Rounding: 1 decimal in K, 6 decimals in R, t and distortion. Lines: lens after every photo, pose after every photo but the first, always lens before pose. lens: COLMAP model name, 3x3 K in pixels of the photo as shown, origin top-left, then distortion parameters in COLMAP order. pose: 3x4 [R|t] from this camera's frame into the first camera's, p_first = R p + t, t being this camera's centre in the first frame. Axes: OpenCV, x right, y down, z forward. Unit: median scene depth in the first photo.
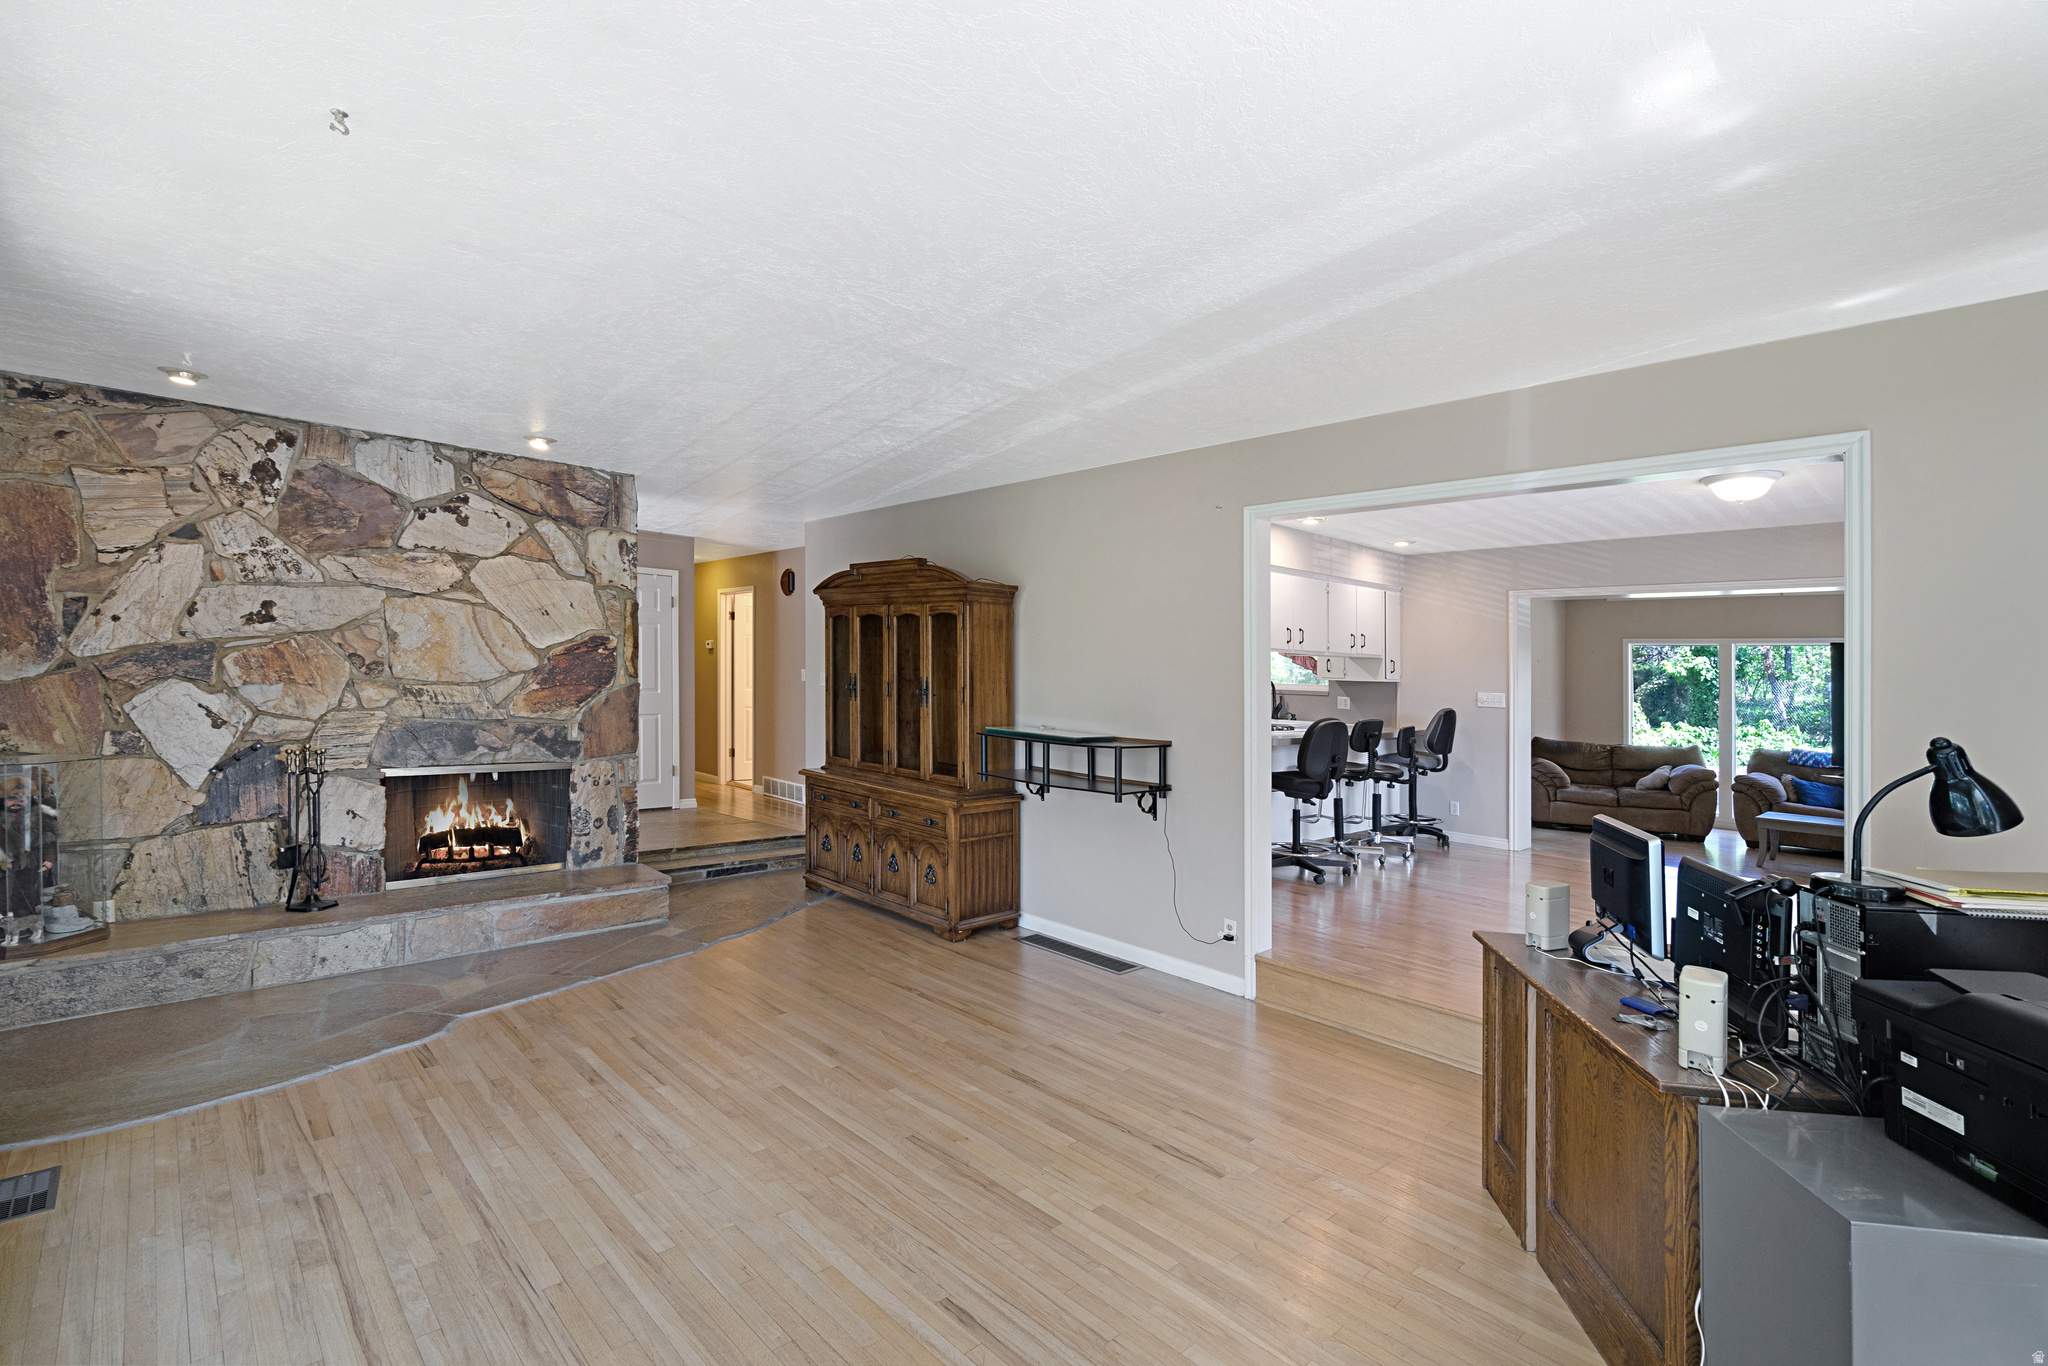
lens RADIAL K [[933.9, 0, 1019.7], [0, 933.9, 647.3], [0, 0, 1]] dist [-0.007466, 0.003649]
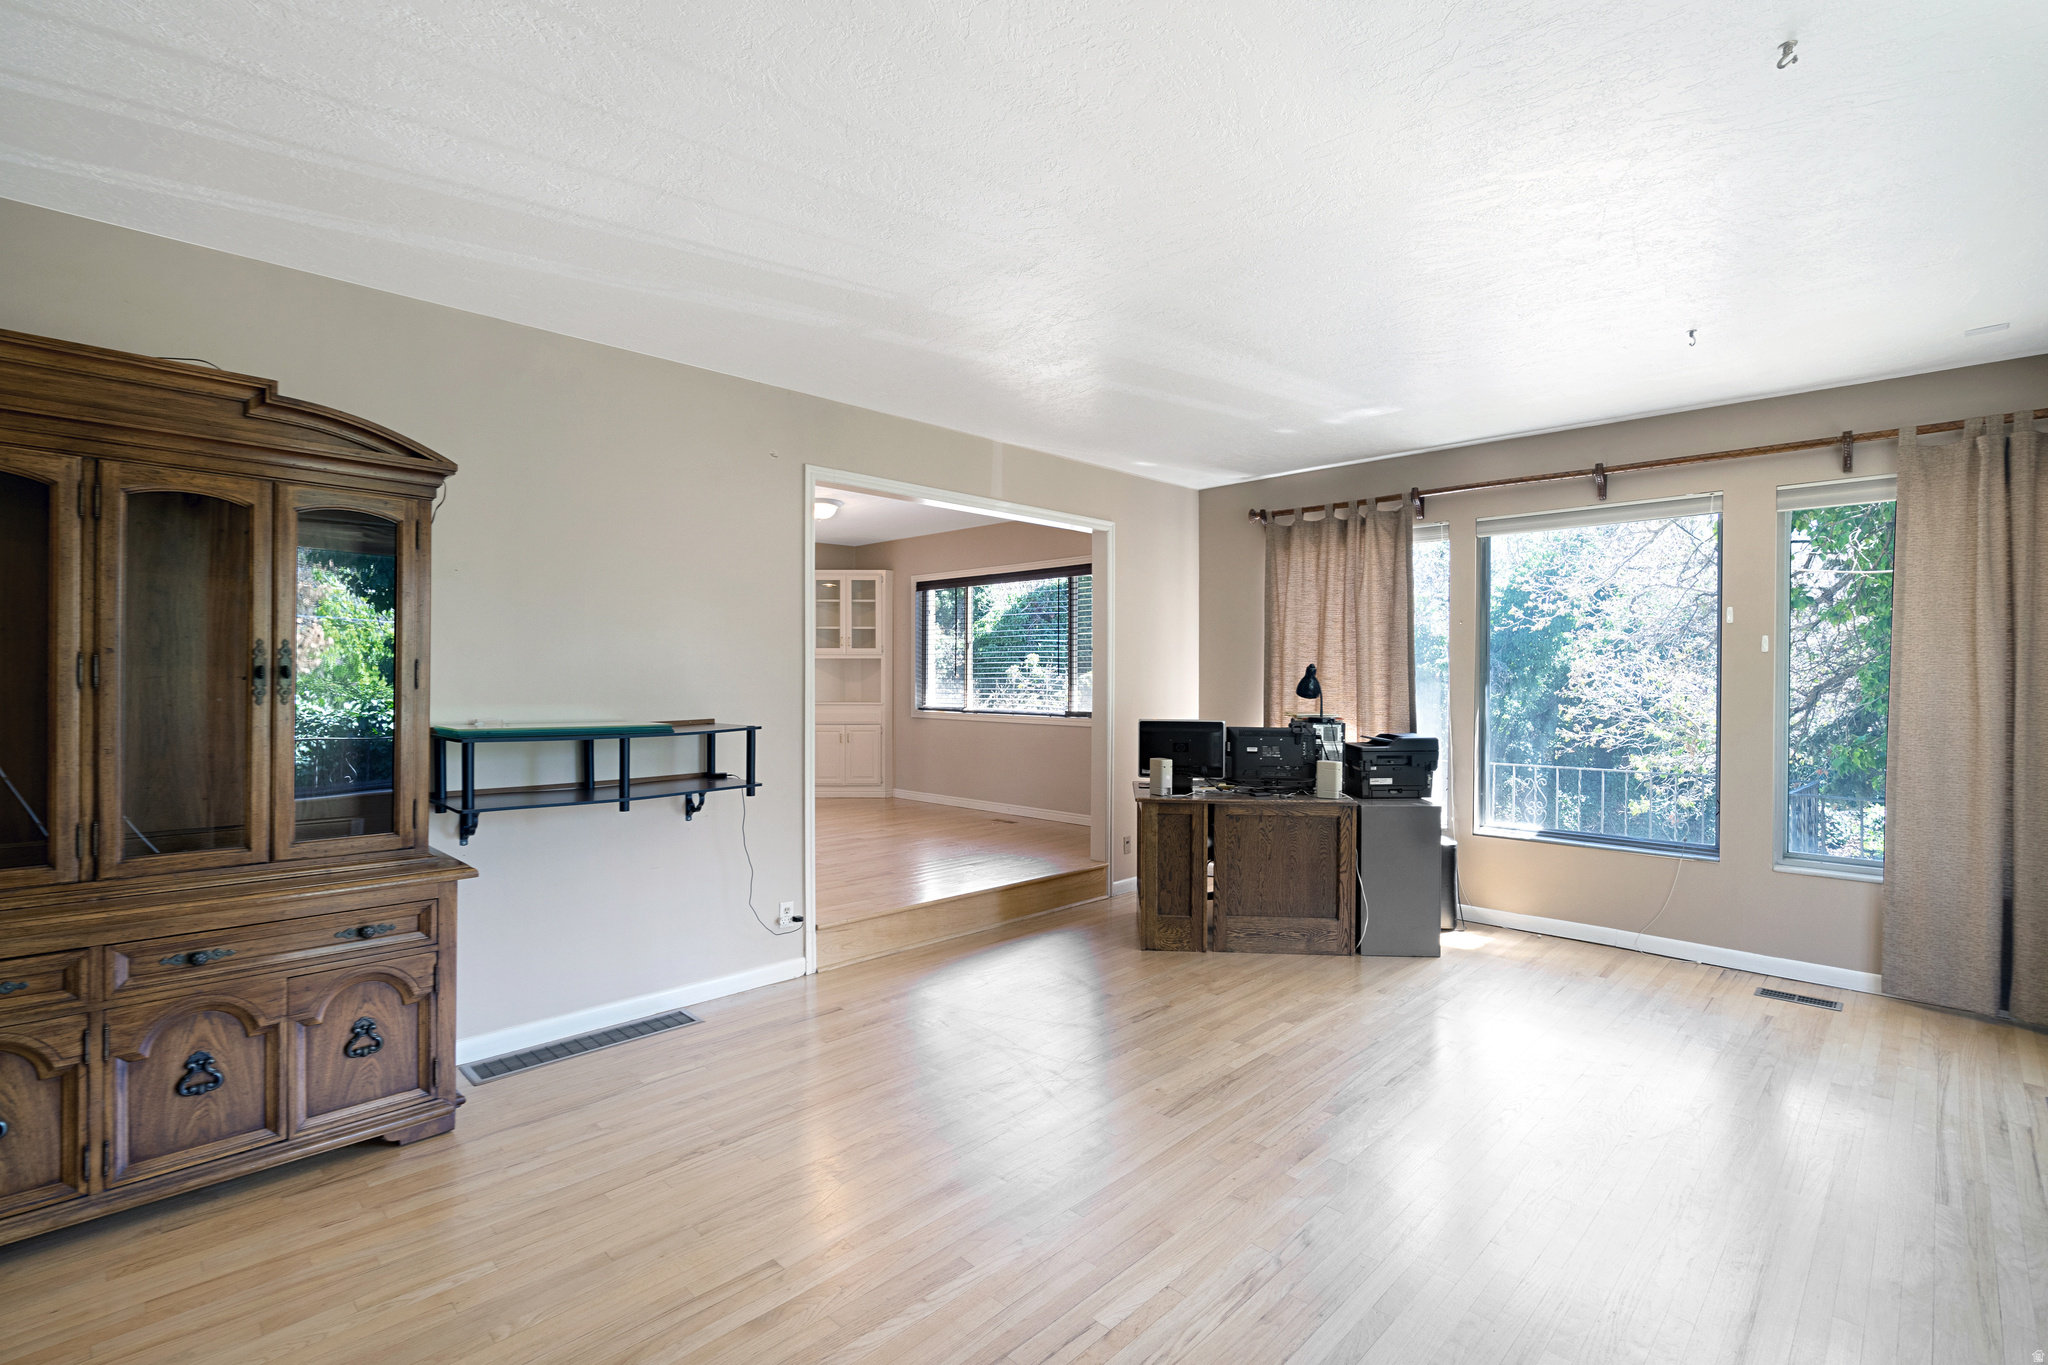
lens RADIAL K [[933.9, 0, 1034.5], [0, 933.9, 640.8], [0, 0, 1]] dist [-0.007466, 0.003649]
pose [[-0.043484, 0.008083, 0.999021, -0.705835], [-0.029782, 0.999512, -0.009383, 0.031181], [-0.998610, -0.030161, -0.043222, 0.780158]]
